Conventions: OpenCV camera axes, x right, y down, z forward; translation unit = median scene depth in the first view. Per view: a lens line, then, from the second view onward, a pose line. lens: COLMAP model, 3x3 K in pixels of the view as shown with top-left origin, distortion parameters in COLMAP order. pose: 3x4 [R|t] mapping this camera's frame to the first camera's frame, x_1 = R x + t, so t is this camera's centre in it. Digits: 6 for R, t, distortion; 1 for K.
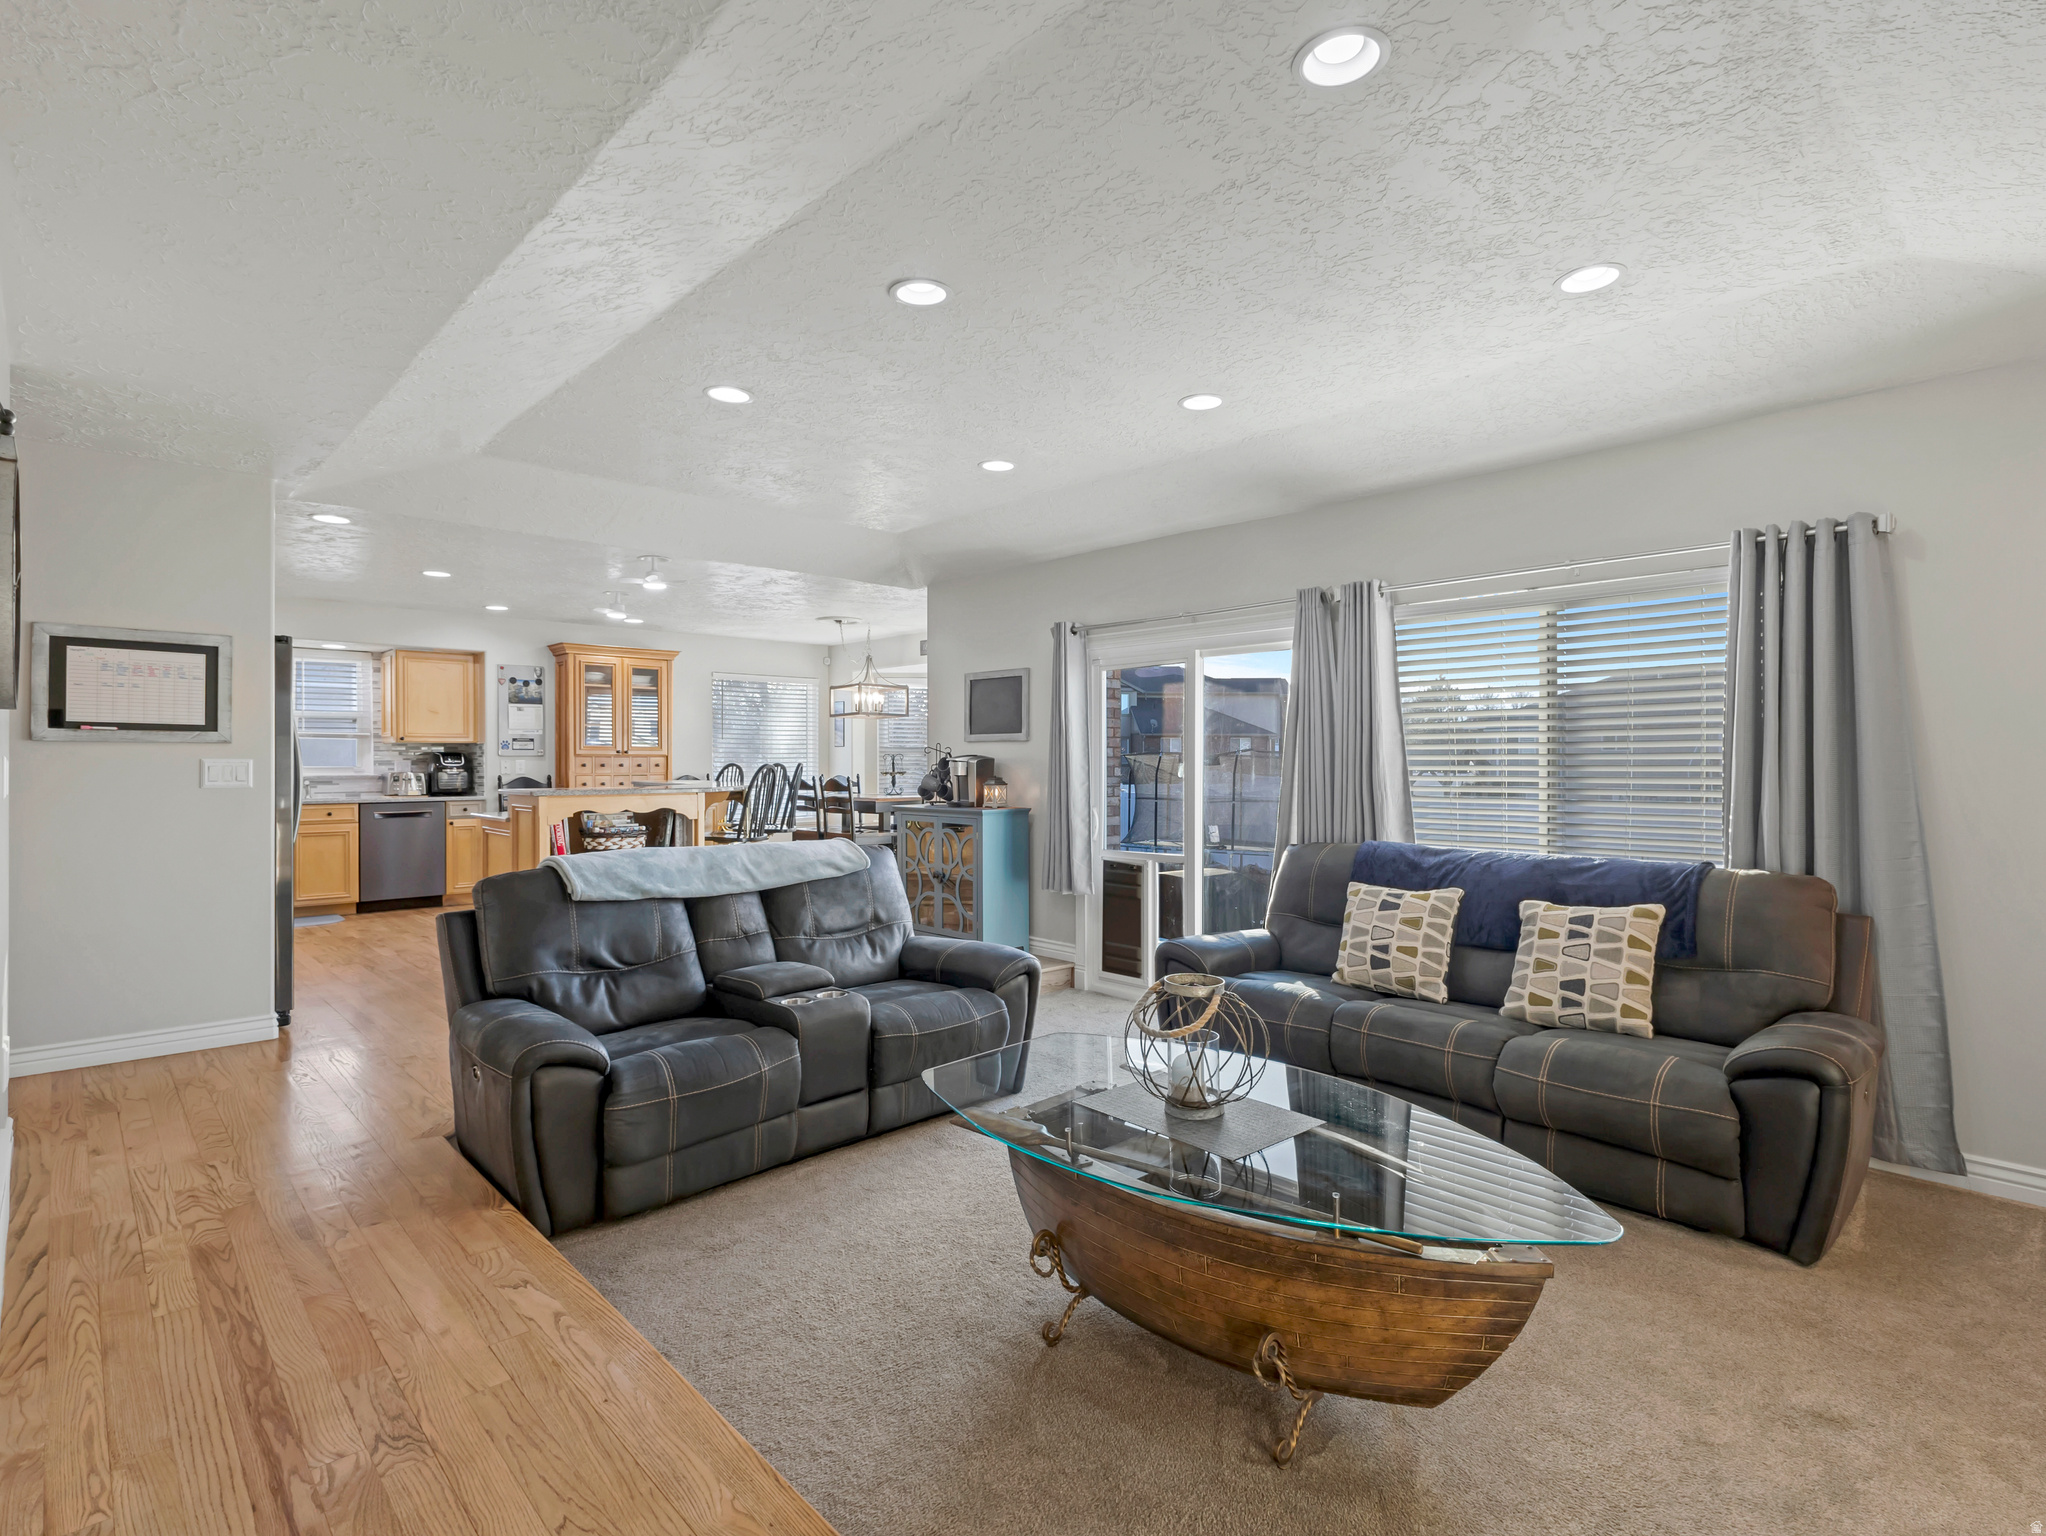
lens RADIAL K [[1002.8, 0, 1009.3], [0, 1002.8, 757.0], [0, 0, 1]] dist [0.010808, -0.001257]
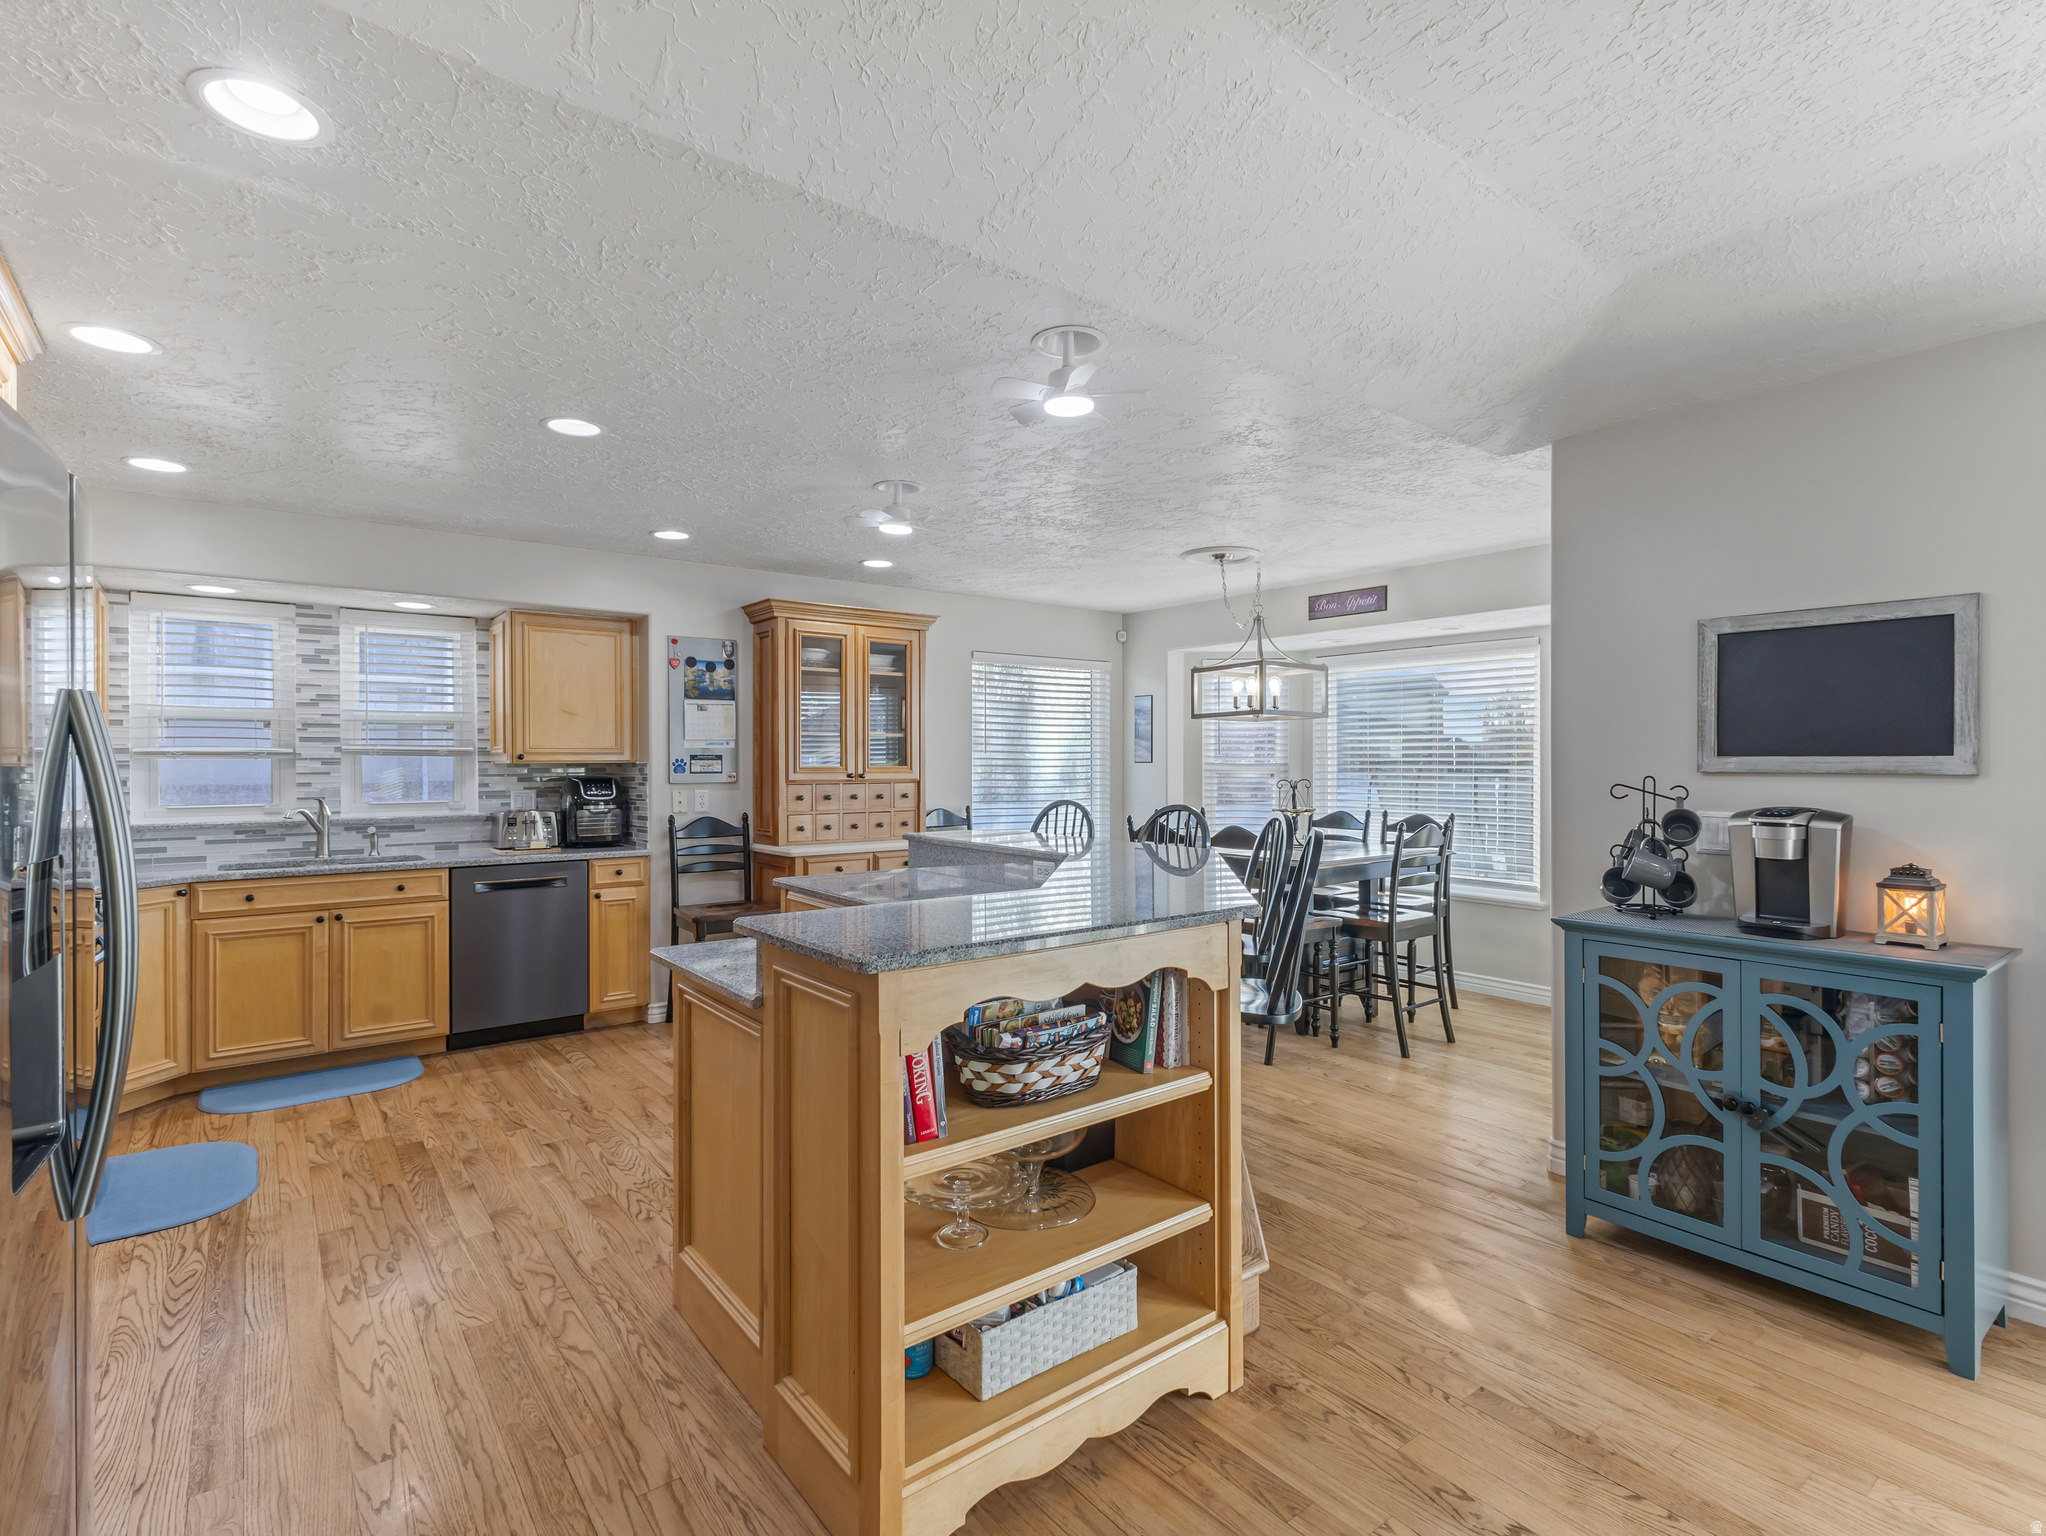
lens RADIAL K [[1002.8, 0, 1023.4], [0, 1002.8, 763.4], [0, 0, 1]] dist [0.010808, -0.001257]
pose [[0.995238, 0.001017, -0.097467, -0.233490], [-0.000577, 0.999990, 0.004543, -0.016671], [0.097471, -0.004465, 0.995228, 0.410760]]
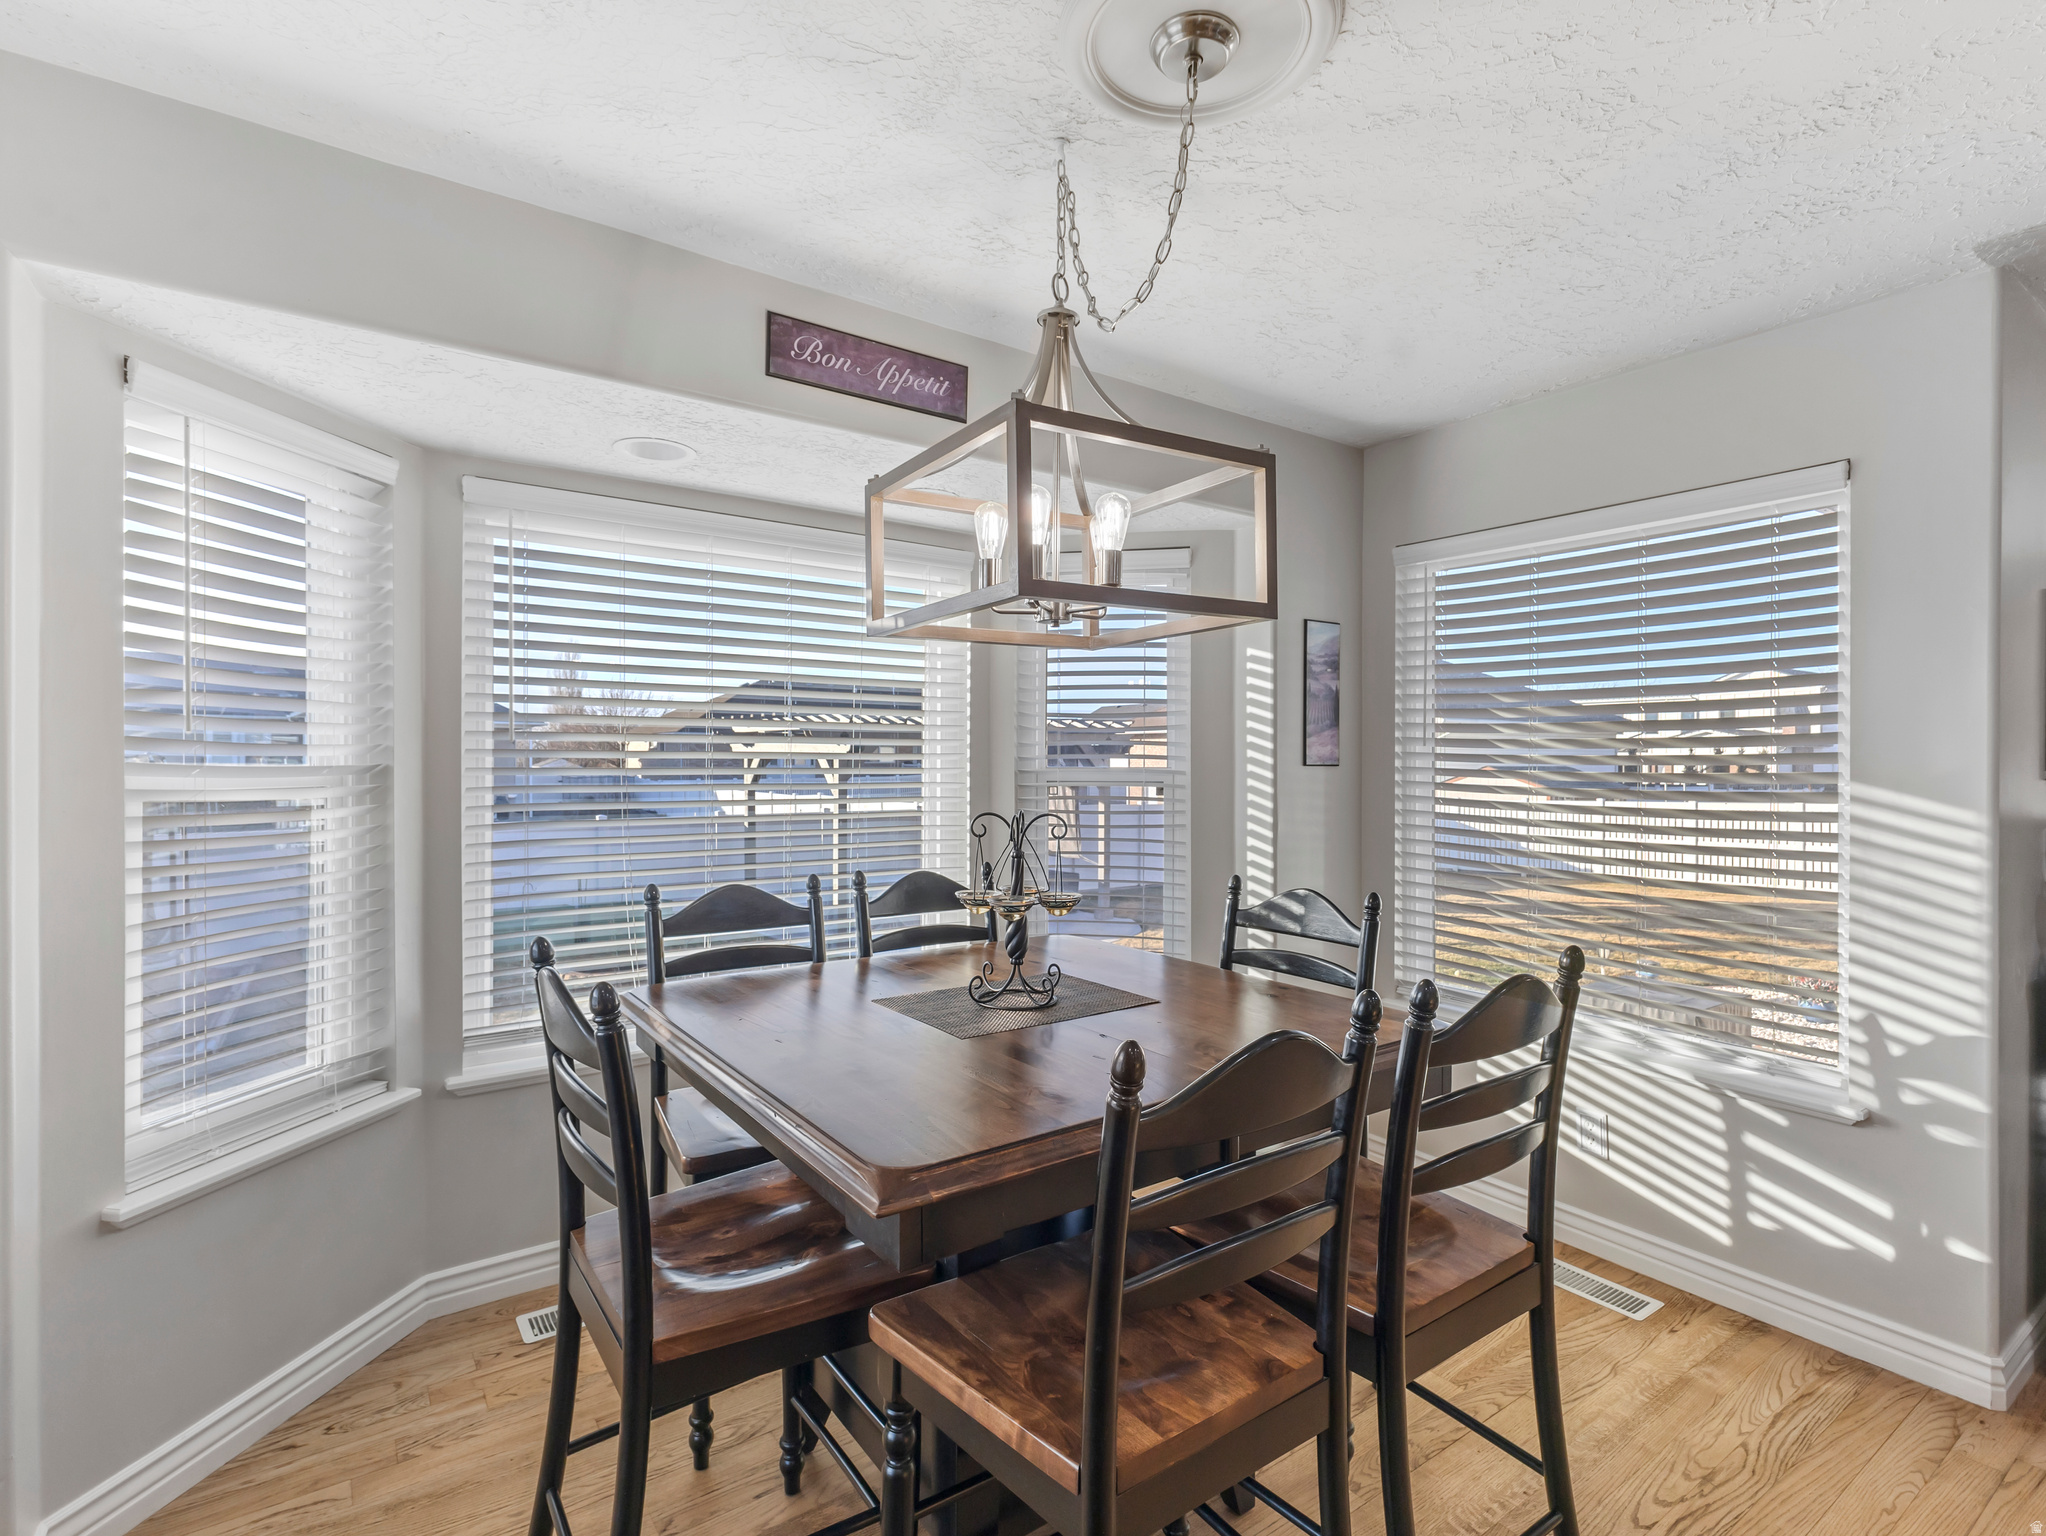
lens RADIAL K [[1002.8, 0, 1028.5], [0, 1002.8, 765.8], [0, 0, 1]] dist [0.010808, -0.001257]
pose [[0.143940, -0.003306, 0.989581, -0.350386], [-0.006877, 0.999967, 0.004341, -0.015066], [-0.989563, -0.007431, 0.143912, 1.029484]]
